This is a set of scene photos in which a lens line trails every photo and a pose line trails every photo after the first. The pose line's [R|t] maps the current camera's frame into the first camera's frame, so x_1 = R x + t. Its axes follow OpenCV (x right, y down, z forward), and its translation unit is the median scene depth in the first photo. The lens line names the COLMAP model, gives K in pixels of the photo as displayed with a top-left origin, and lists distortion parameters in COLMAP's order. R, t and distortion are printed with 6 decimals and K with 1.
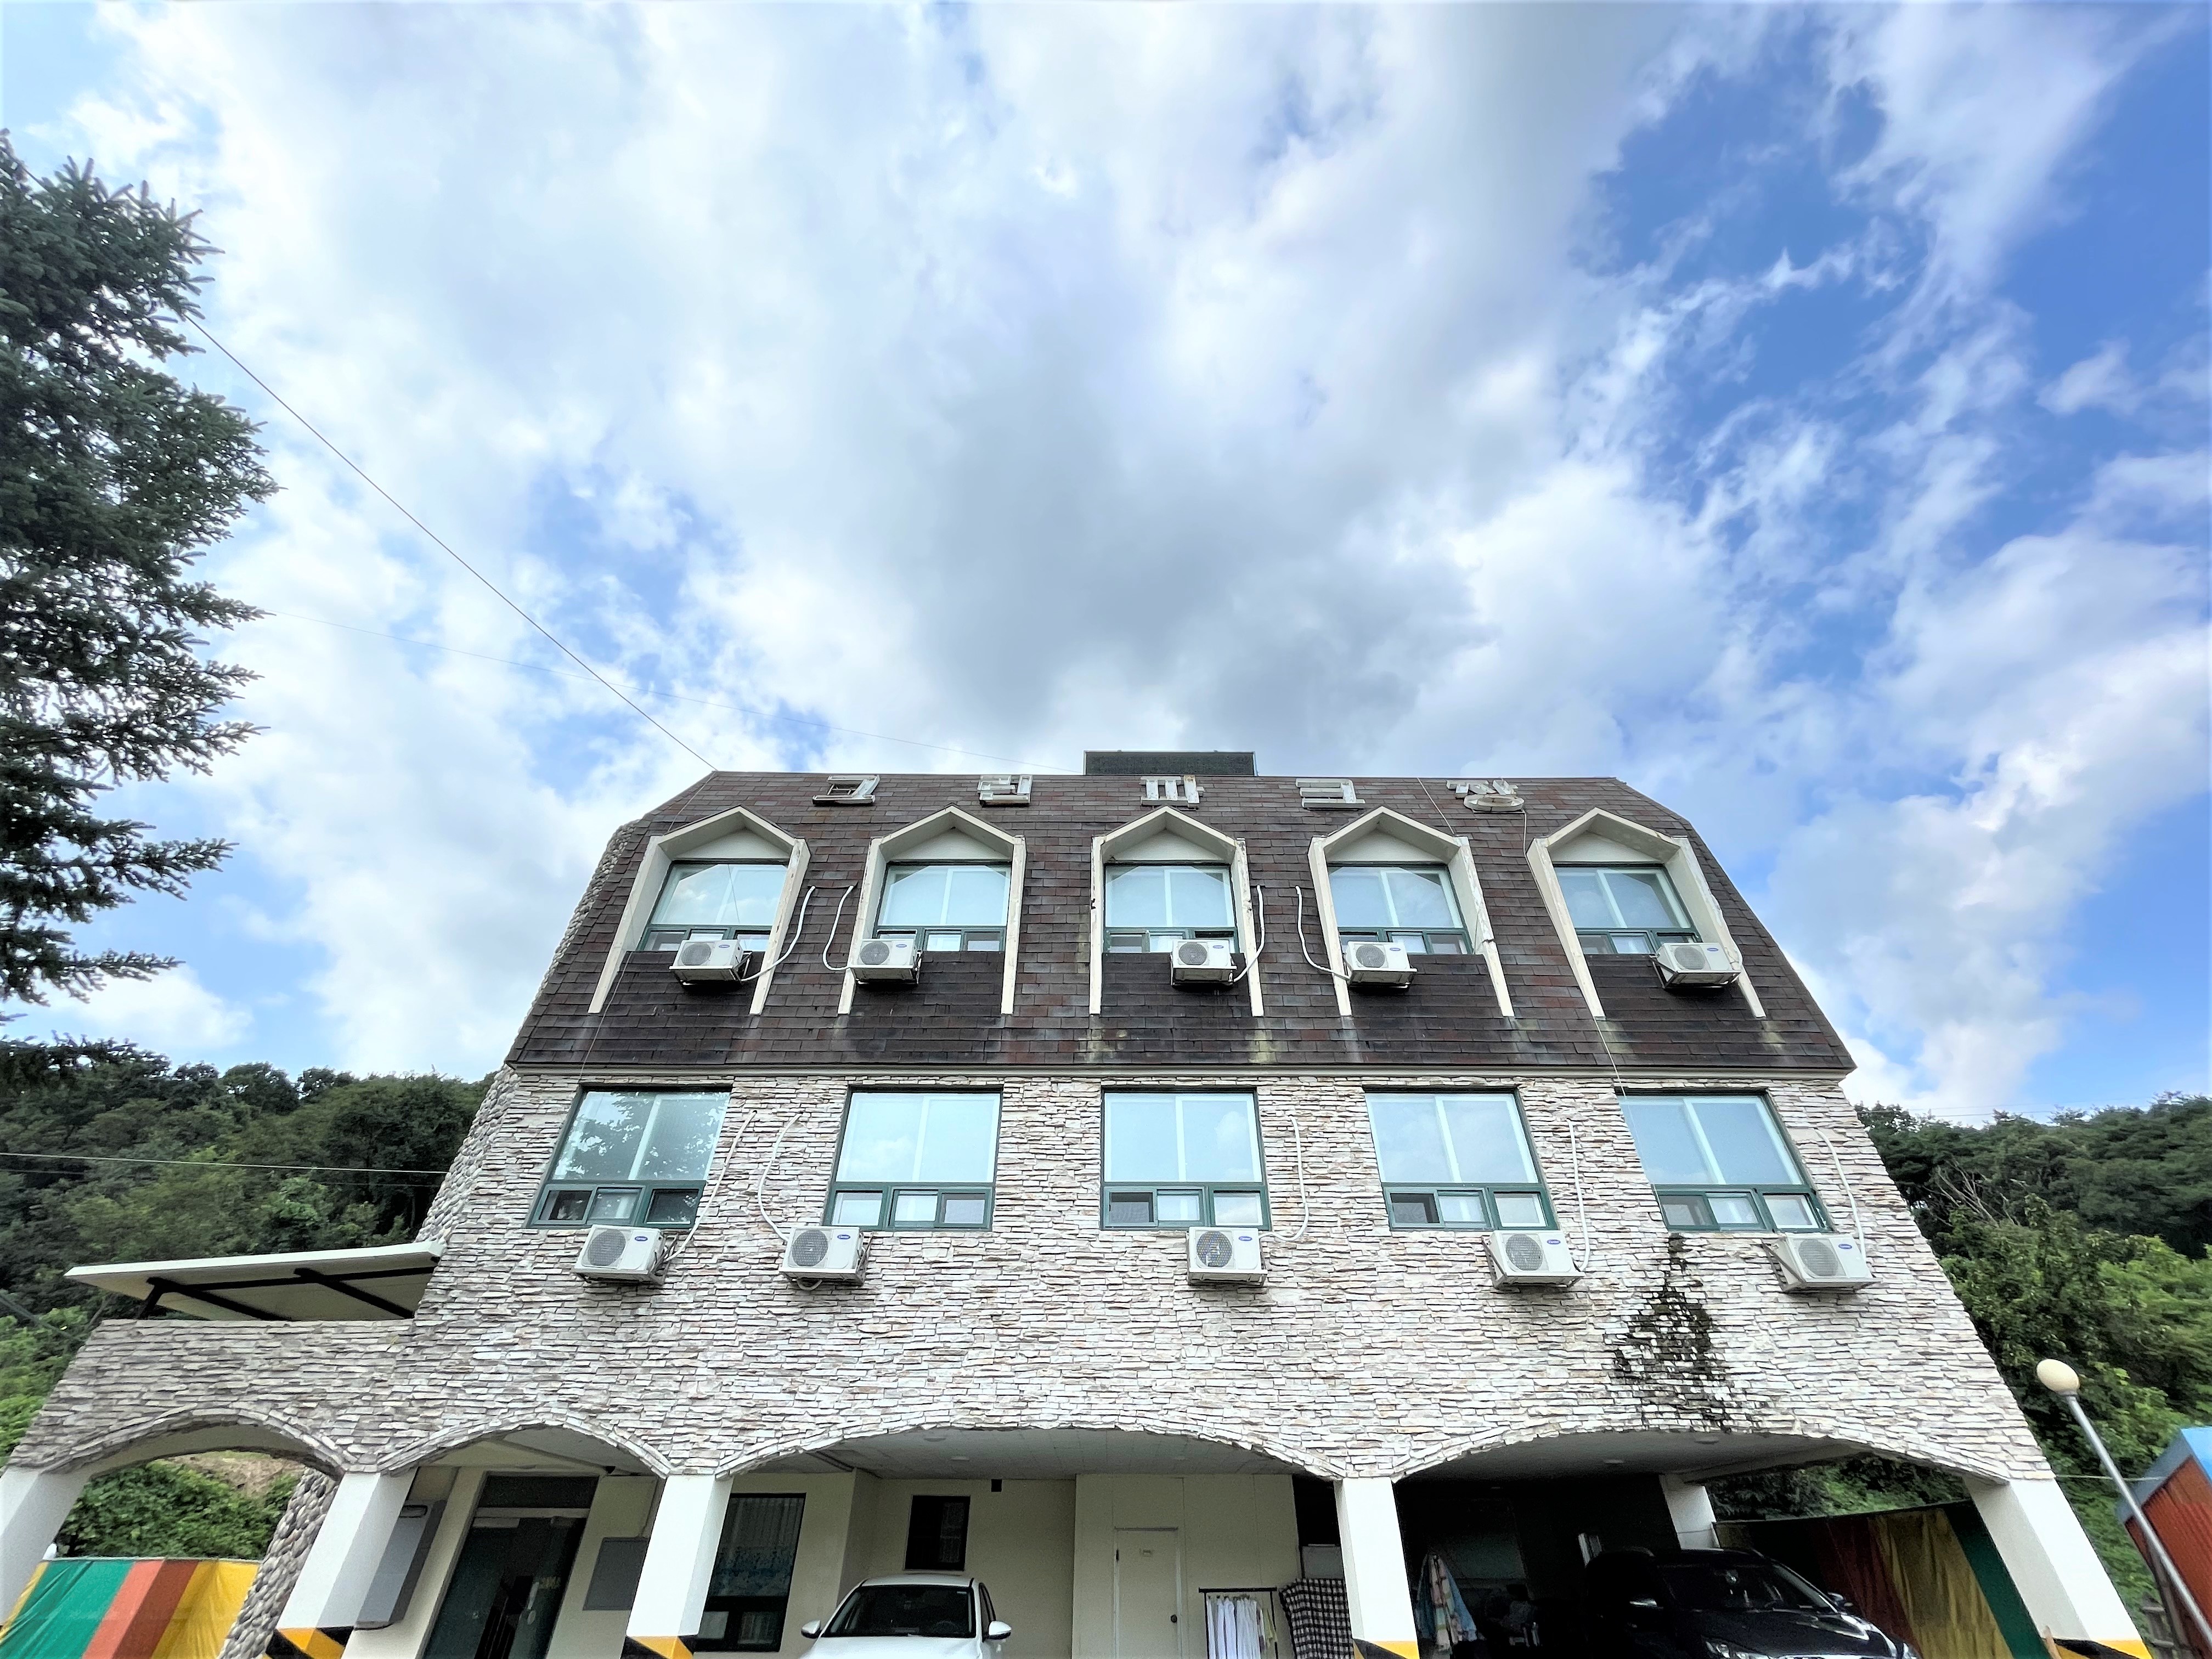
lens RADIAL K [[896.9, 0, 1110.2], [0, 896.9, 825.4], [0, 0, 1]] dist [-0.004093, 0.000586]
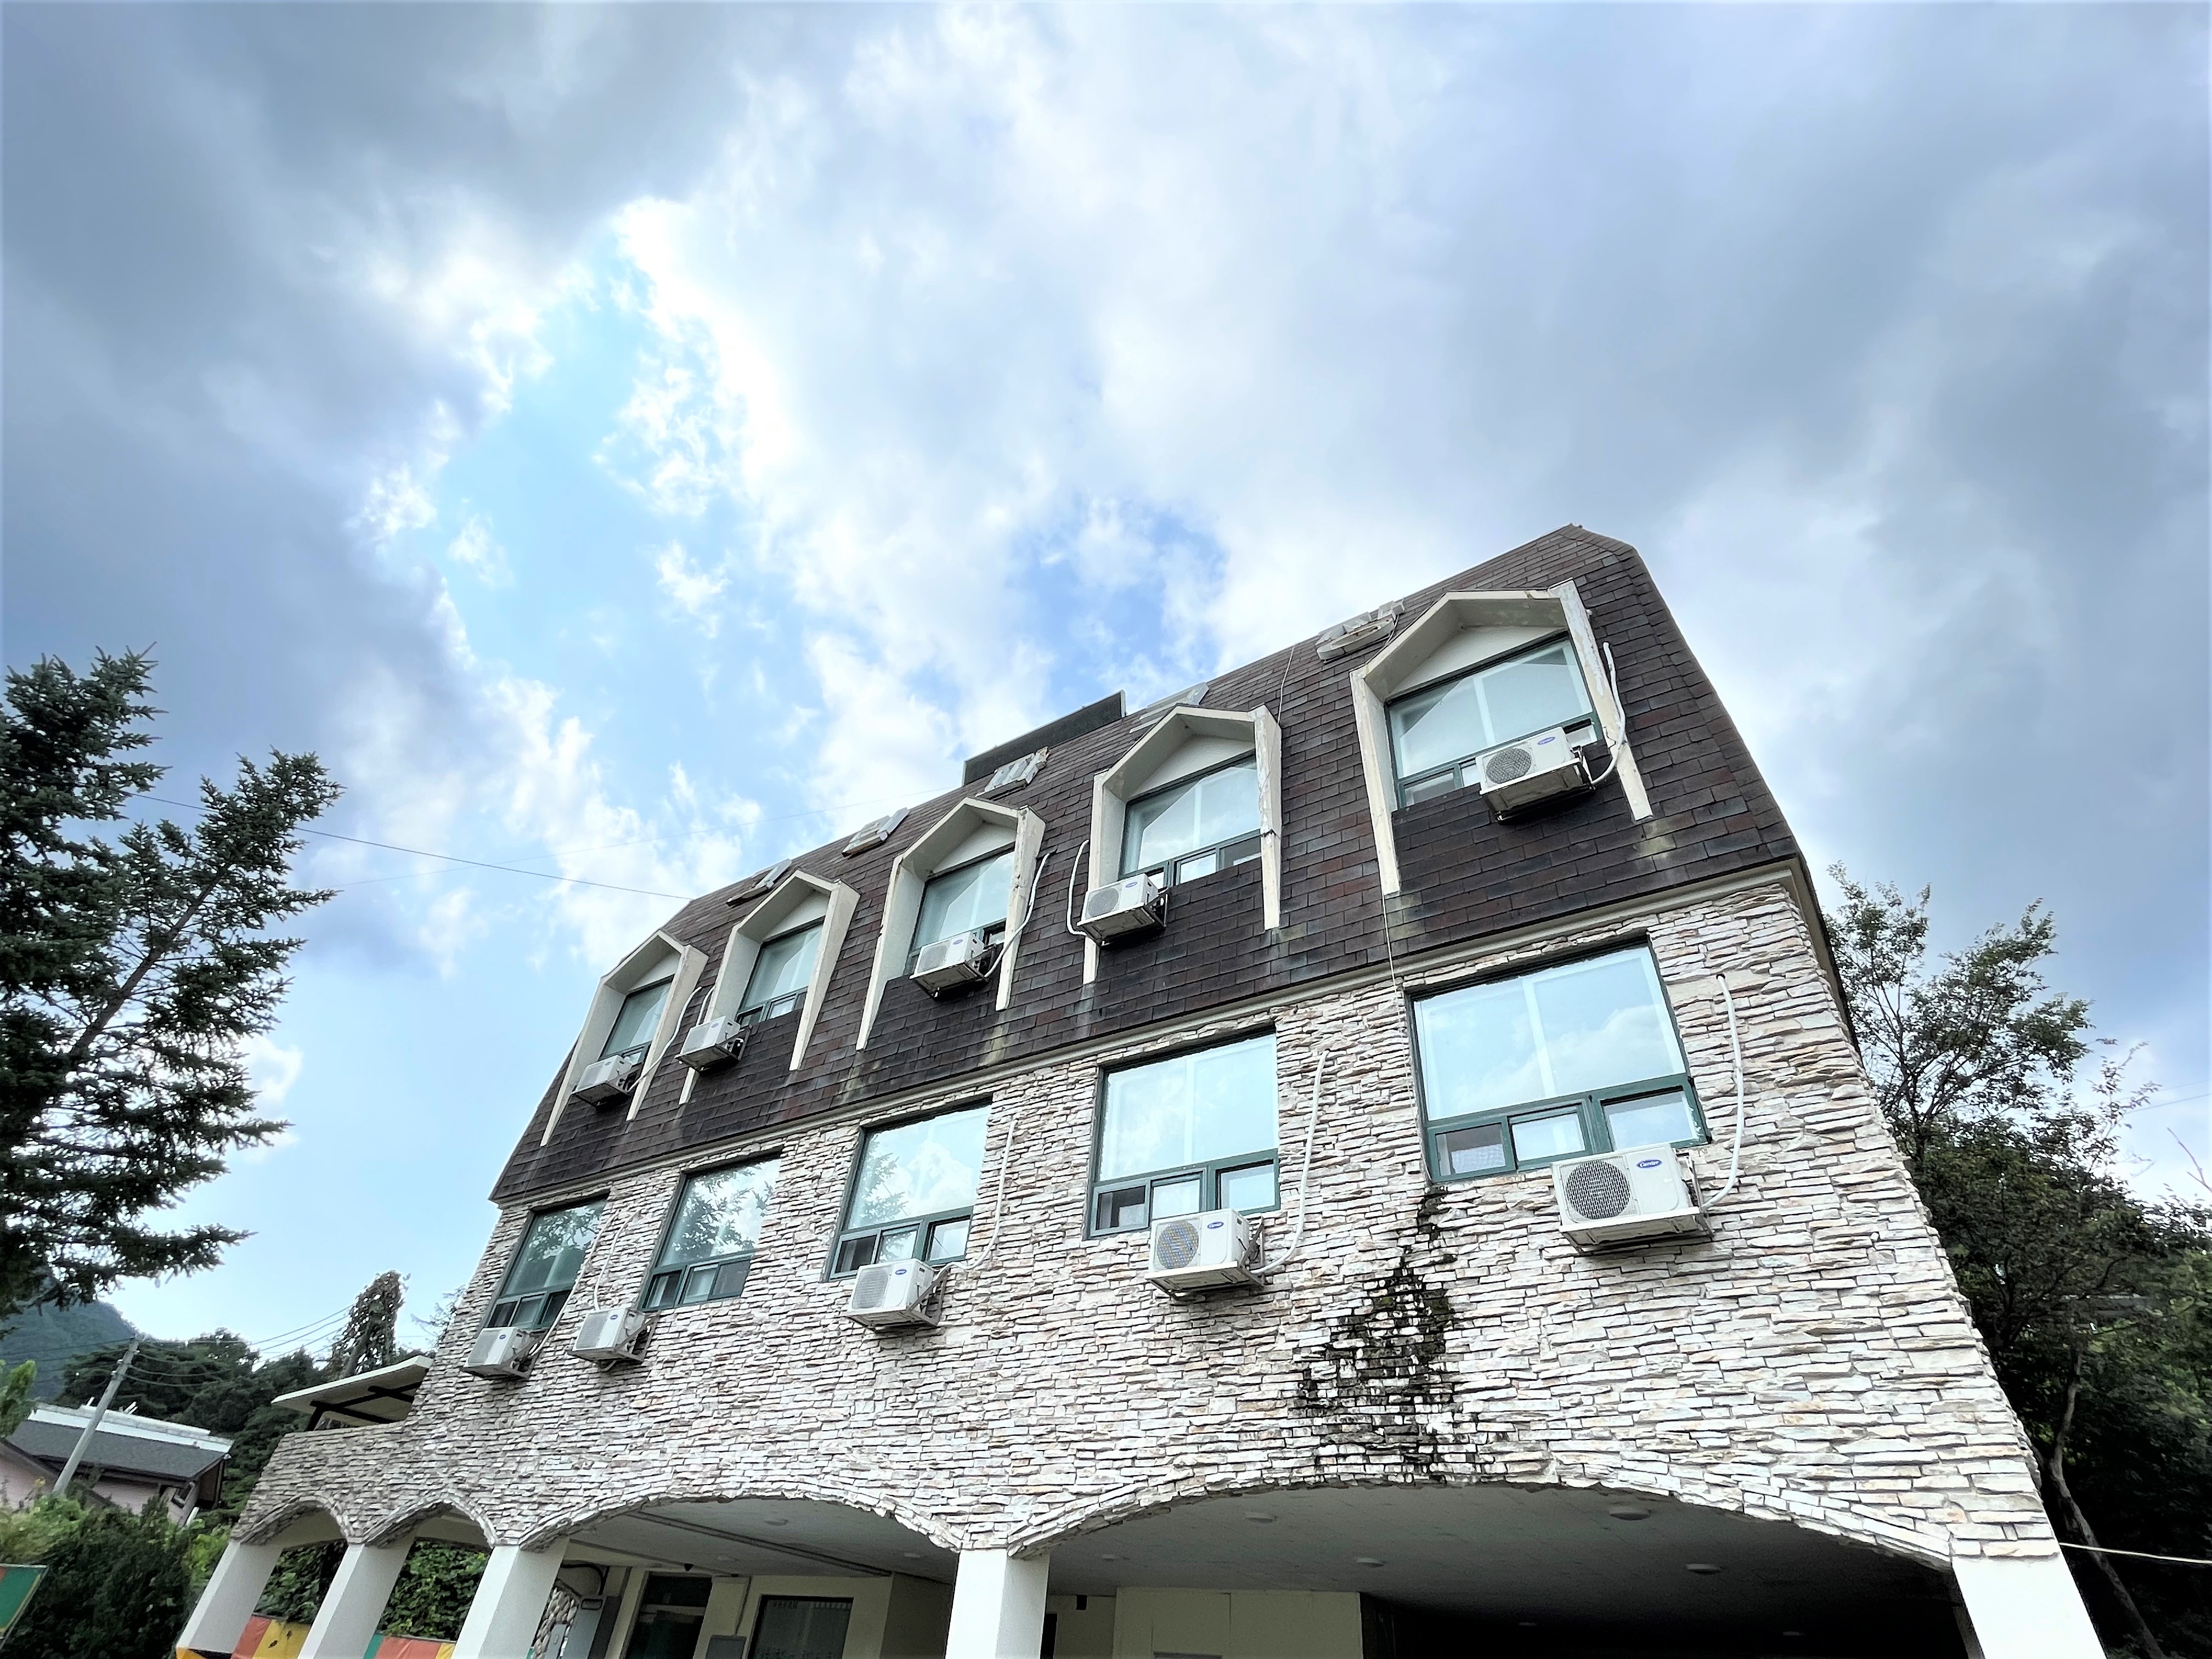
lens RADIAL K [[1057.6, 0, 1106.1], [0, 1057.6, 828.8], [0, 0, 1]] dist [-0.002069, -0.000172]
pose [[0.826939, -0.315241, -0.465612, 0.917519], [0.297789, 0.947931, -0.112913, 0.234542], [0.476963, -0.045282, 0.877756, 0.231314]]
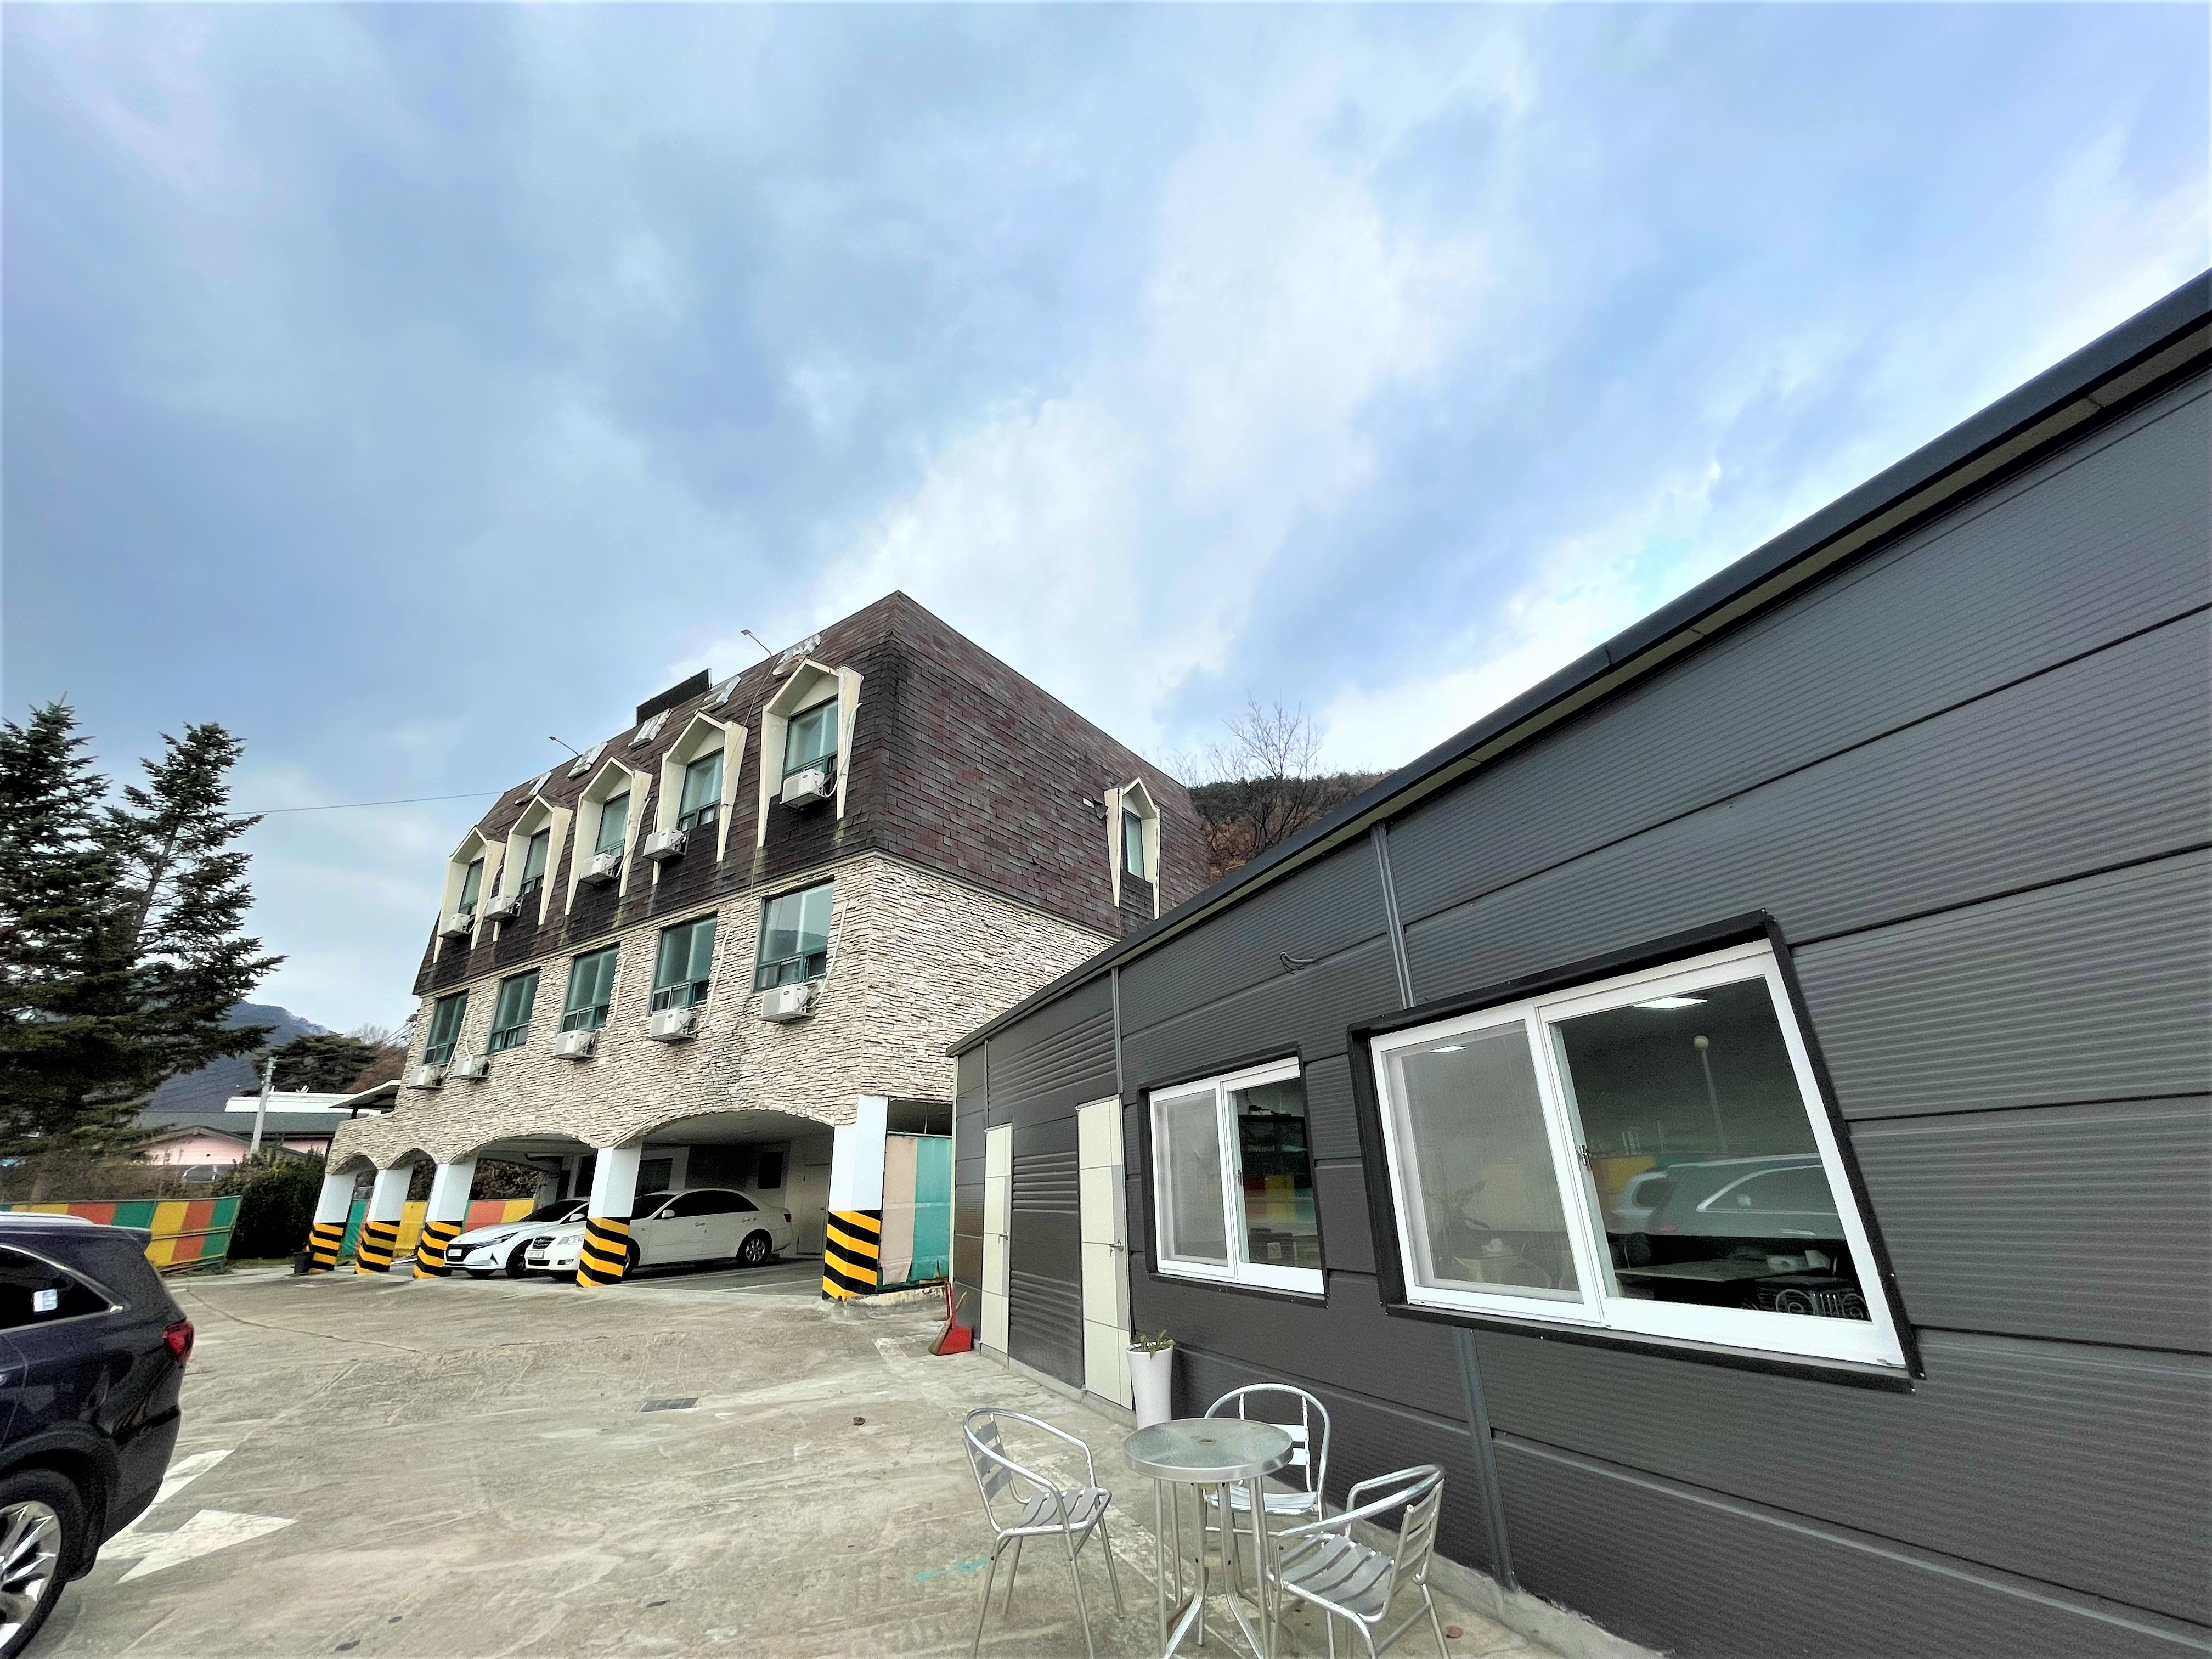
lens RADIAL K [[896.9, 0, 1107.1], [0, 896.9, 829.6], [0, 0, 1]] dist [-0.004093, 0.000586]
pose [[0.828327, -0.237878, -0.507236, 2.046561], [0.387461, 0.897183, 0.211982, 0.127063], [0.404658, -0.372124, 0.835330, 0.095964]]
